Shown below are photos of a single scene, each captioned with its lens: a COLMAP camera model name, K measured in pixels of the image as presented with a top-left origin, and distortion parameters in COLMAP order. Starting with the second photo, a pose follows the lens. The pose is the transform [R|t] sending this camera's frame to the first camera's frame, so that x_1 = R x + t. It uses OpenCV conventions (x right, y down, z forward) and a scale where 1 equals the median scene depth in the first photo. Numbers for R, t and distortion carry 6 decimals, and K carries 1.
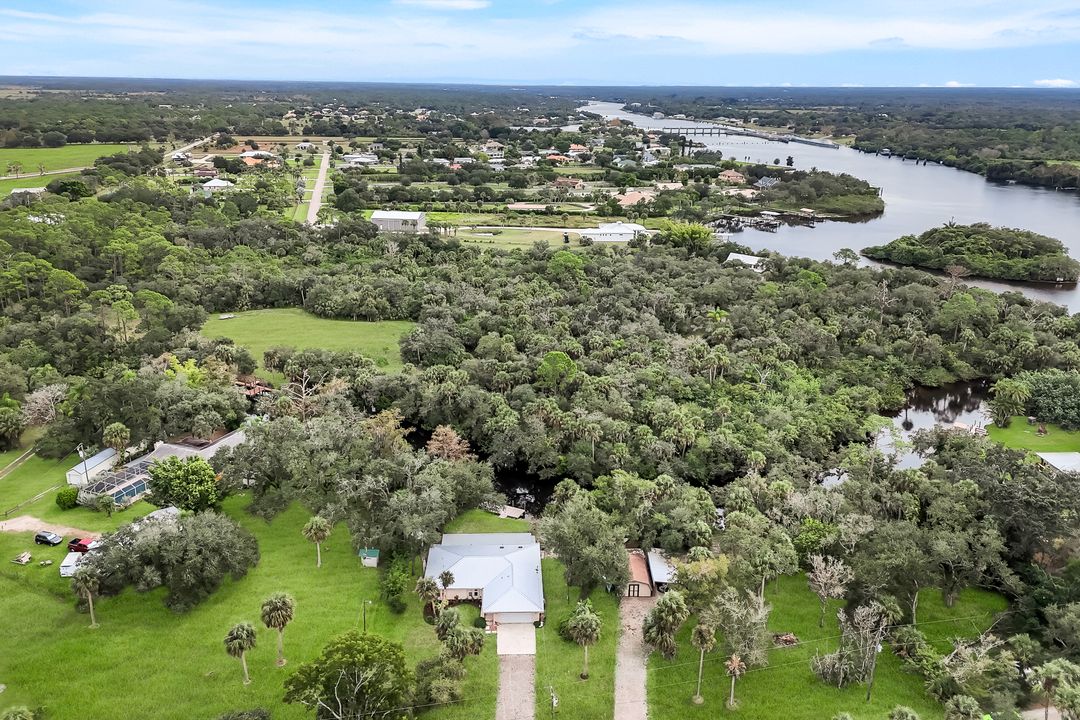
lens RADIAL K [[805.0, 0, 545.2], [0, 805.0, 319.6], [0, 0, 1]] dist [0.079493, -0.075137]
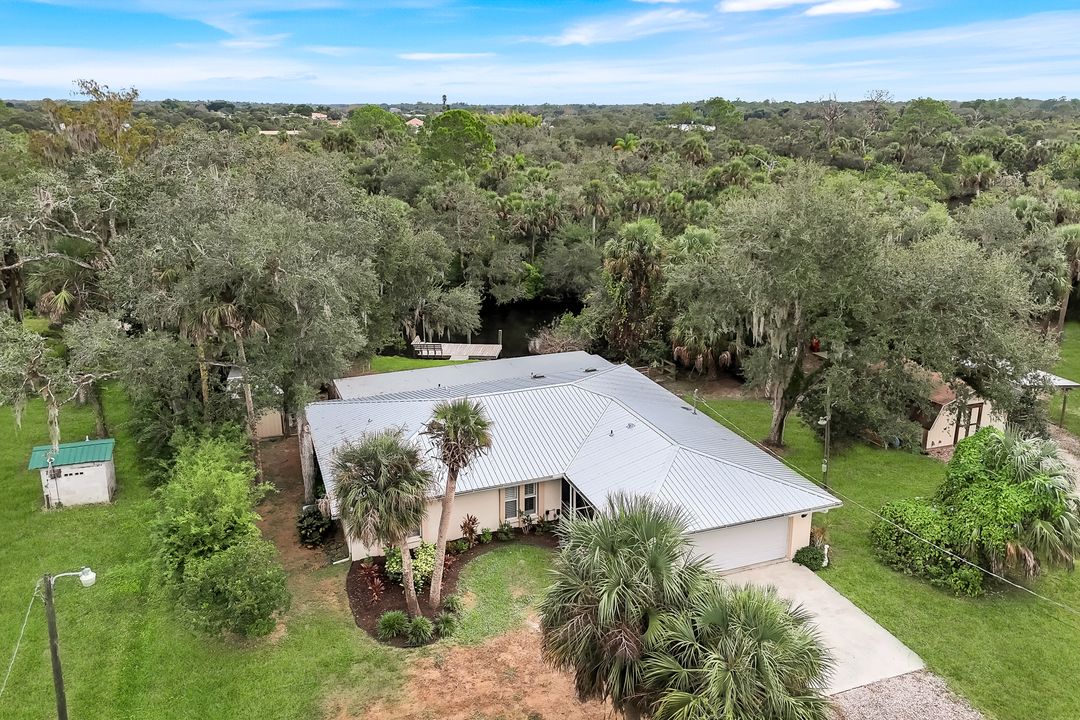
lens RADIAL K [[805.0, 0, 545.2], [0, 805.0, 319.6], [0, 0, 1]] dist [0.079493, -0.075137]
pose [[0.946202, -0.091688, 0.310313, -0.155500], [0.097203, 0.995262, -0.002322, 0.271601], [-0.308630, 0.032360, 0.950631, 0.723755]]
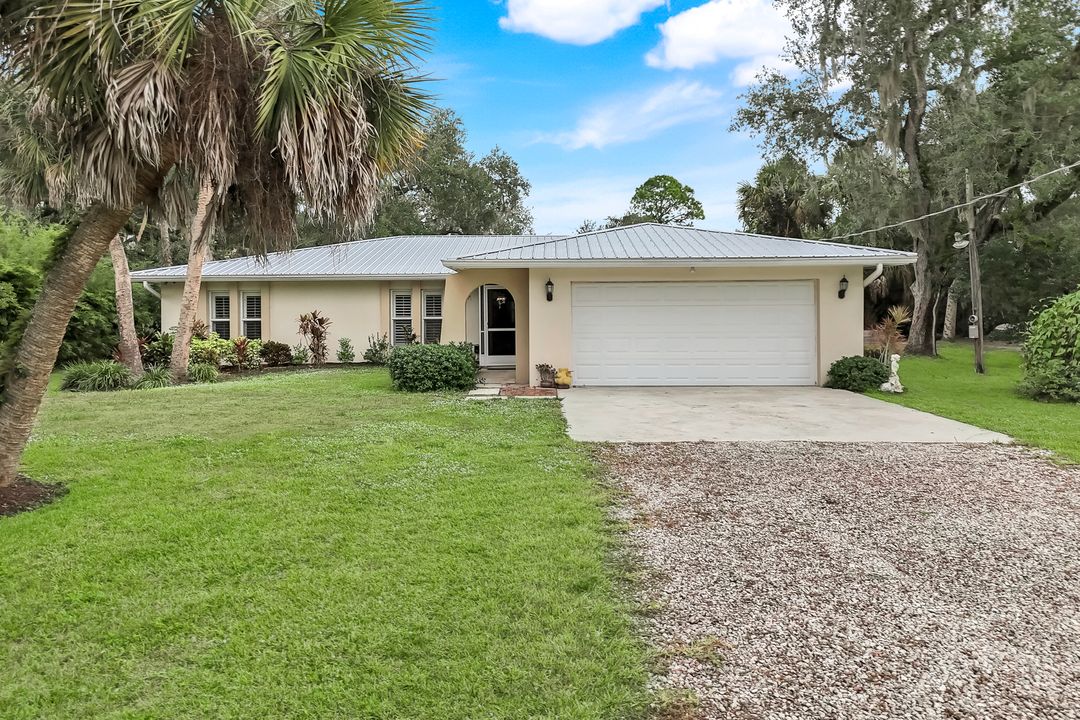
lens RADIAL K [[805.0, 0, 545.2], [0, 805.0, 319.6], [0, 0, 1]] dist [0.079493, -0.075137]
pose [[0.998406, -0.020712, -0.052493, -0.050093], [0.005451, 0.961257, -0.275600, 0.376333], [0.056168, 0.274875, 0.959838, 0.812463]]
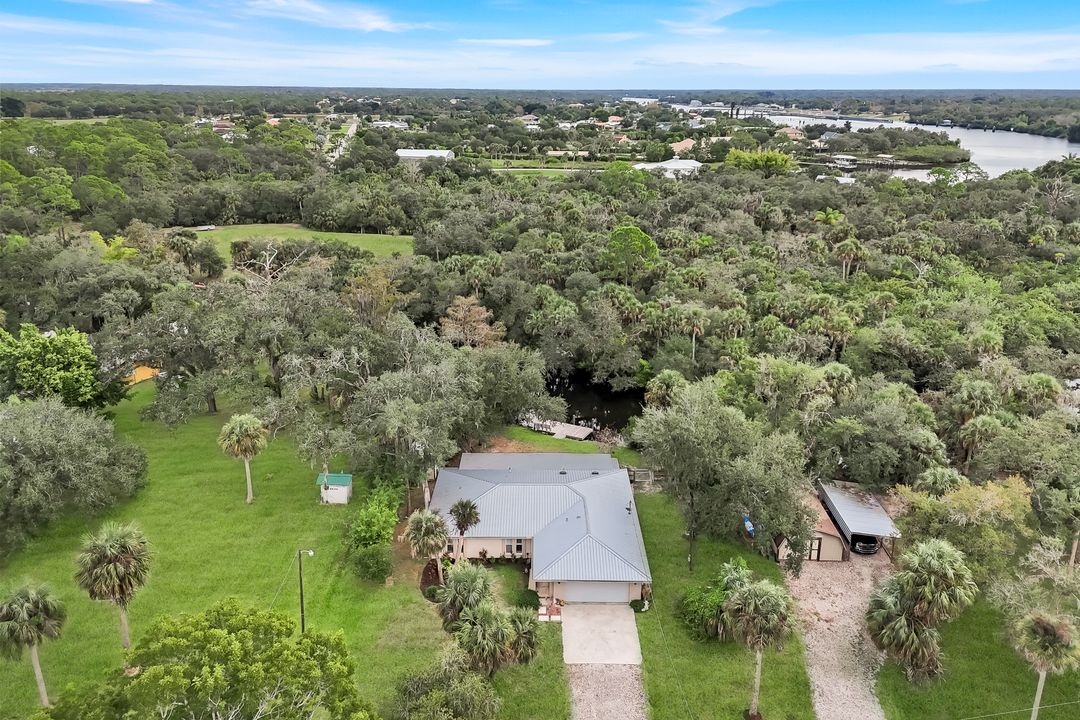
lens RADIAL K [[805.0, 0, 545.2], [0, 805.0, 319.6], [0, 0, 1]] dist [0.079493, -0.075137]
pose [[0.999164, 0.005773, -0.040481, -0.045713], [-0.005462, 0.999955, 0.007770, 0.176484], [0.040524, -0.007542, 0.999150, 0.449920]]
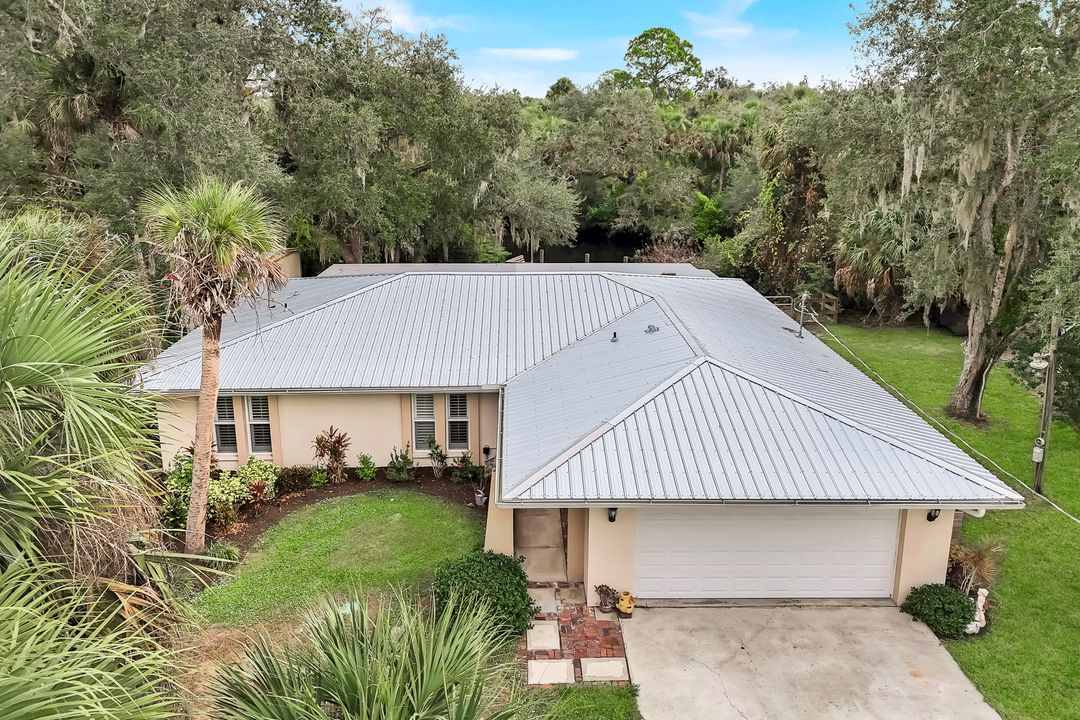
lens RADIAL K [[821.0, 0, 541.4], [0, 821.0, 314.6], [0, 0, 1]] dist [0.034125, 0.001830]
pose [[0.999801, -0.007071, -0.018649, -0.063724], [0.006502, 0.999516, -0.030430, 0.312050], [0.018855, 0.030303, 0.999363, 0.815469]]
